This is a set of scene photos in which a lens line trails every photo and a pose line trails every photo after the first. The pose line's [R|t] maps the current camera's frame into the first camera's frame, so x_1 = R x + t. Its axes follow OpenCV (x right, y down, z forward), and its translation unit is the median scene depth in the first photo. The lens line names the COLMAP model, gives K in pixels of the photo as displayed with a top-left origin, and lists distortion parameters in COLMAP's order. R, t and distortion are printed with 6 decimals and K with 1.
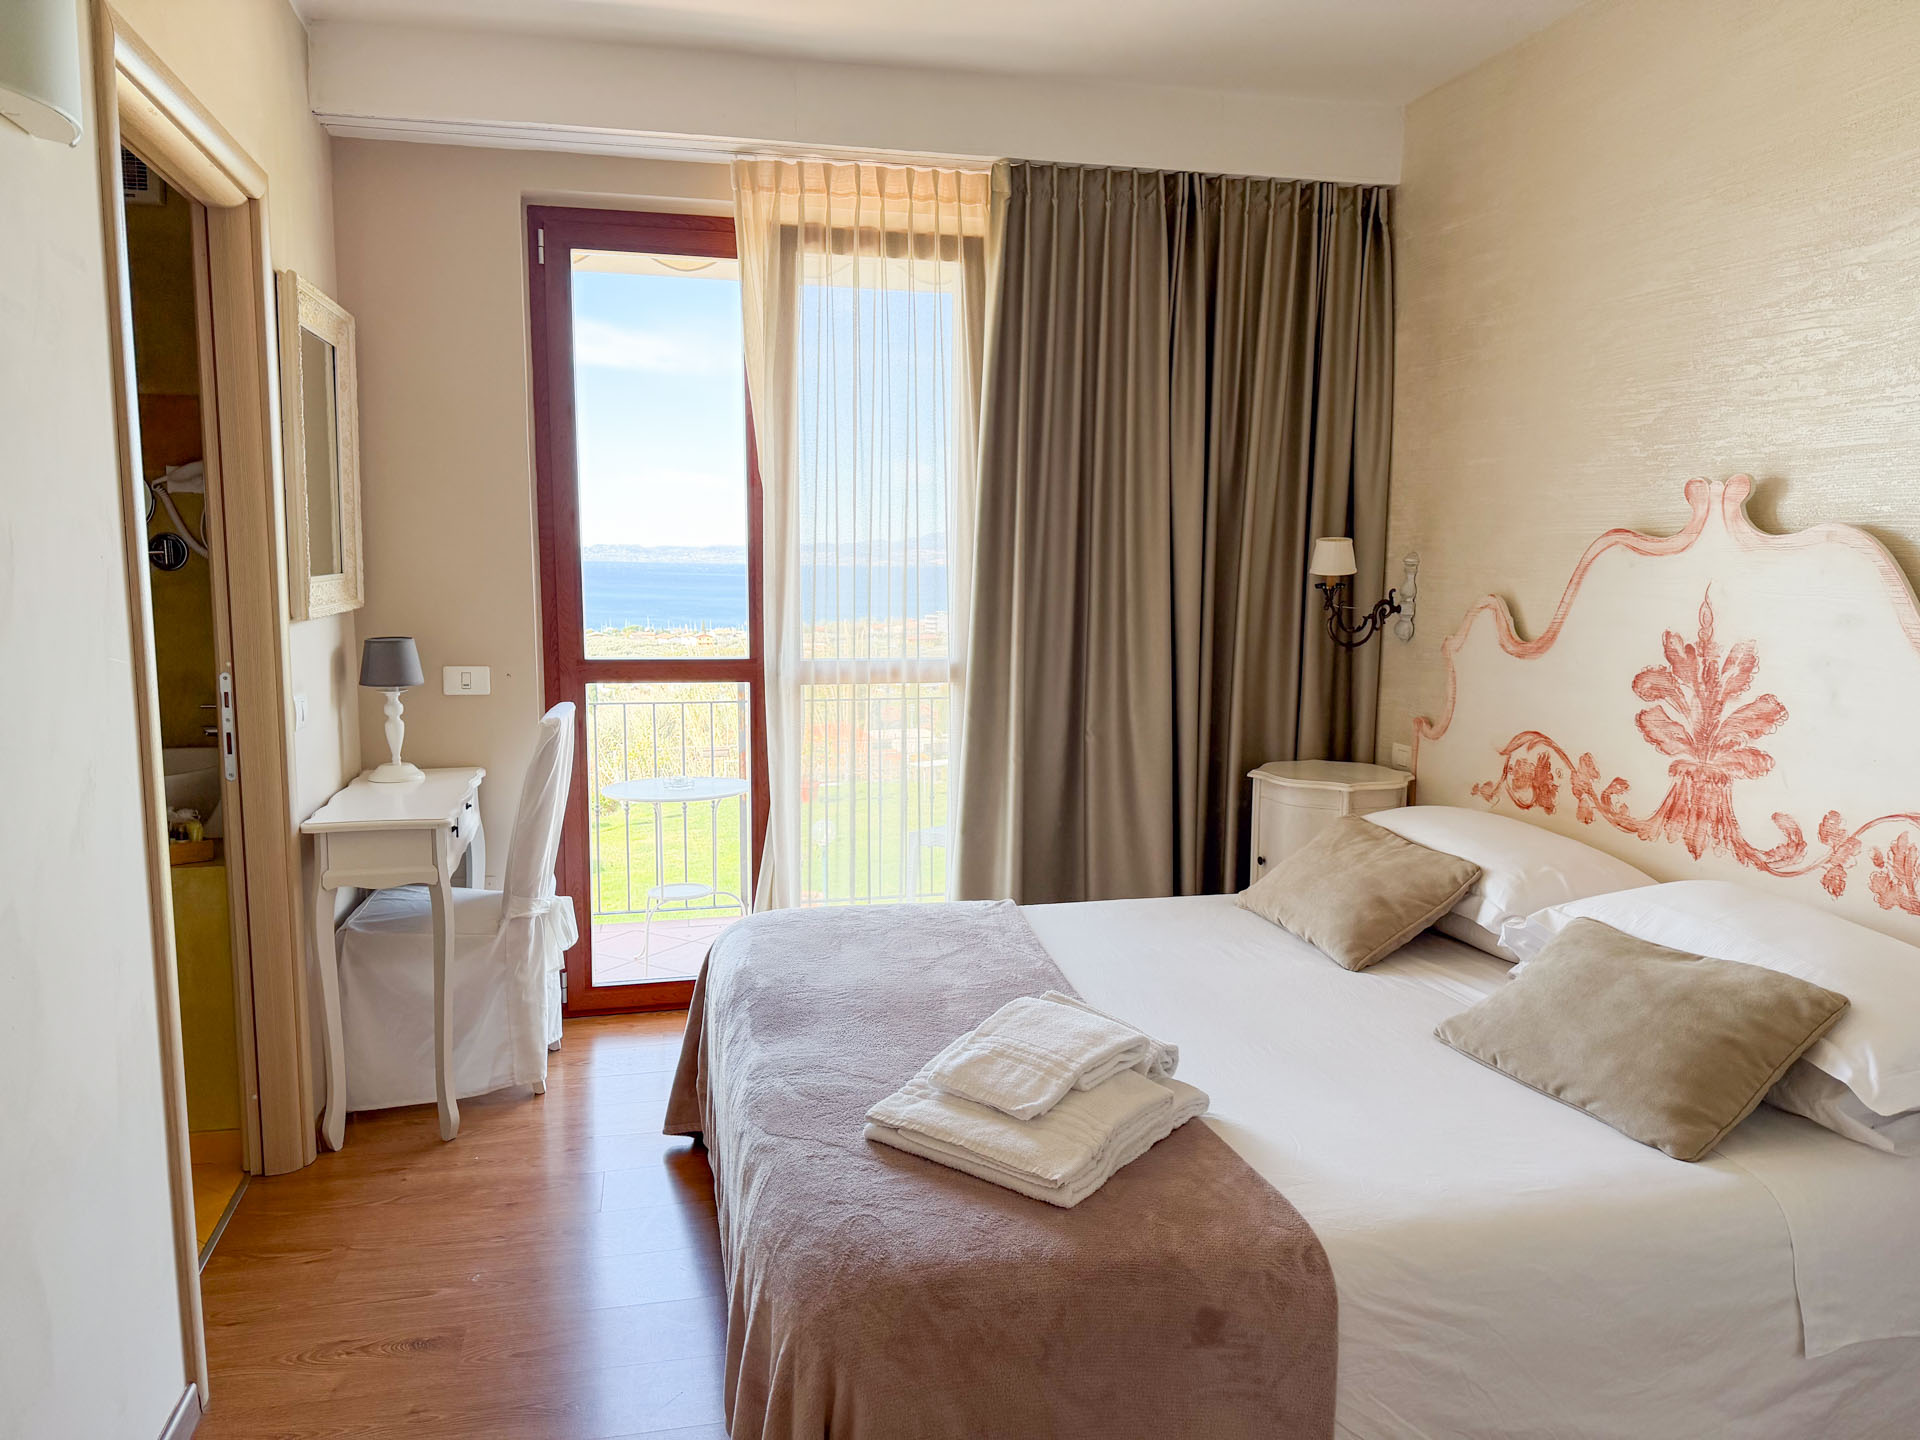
lens RADIAL K [[1395.1, 0, 923.3], [0, 1395.1, 694.2], [0, 0, 1]] dist [0.044158, -0.068343]
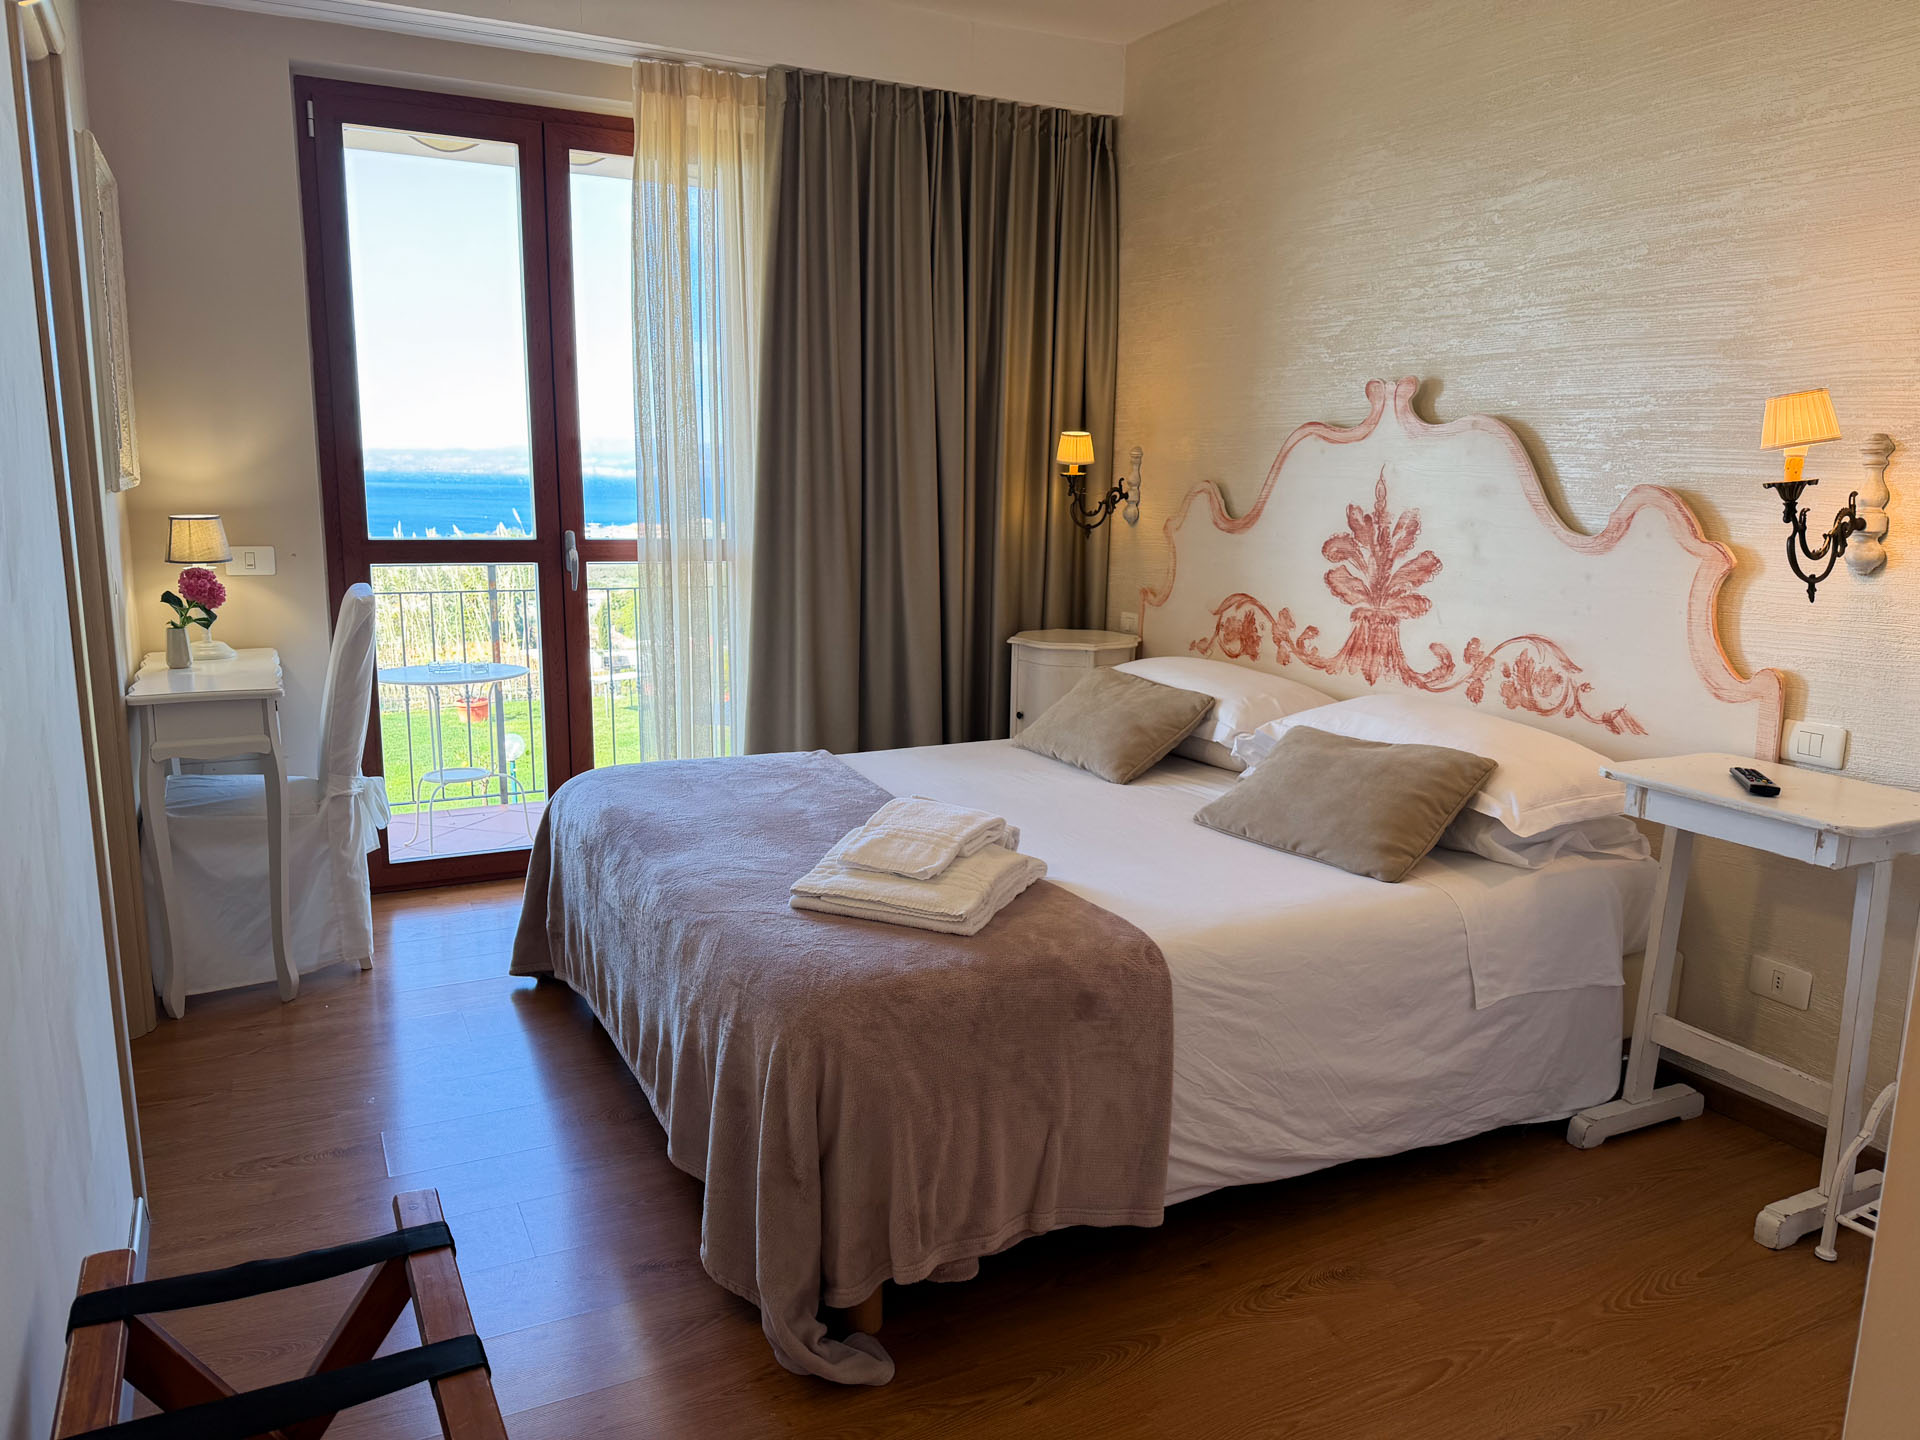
lens RADIAL K [[1395.1, 0, 948.6], [0, 1395.1, 708.1], [0, 0, 1]] dist [0.044158, -0.068343]
pose [[0.967999, -0.034615, 0.248555, -0.138374], [0.016756, 0.997146, 0.073609, 0.039703], [-0.250394, -0.067089, 0.965817, -0.129892]]
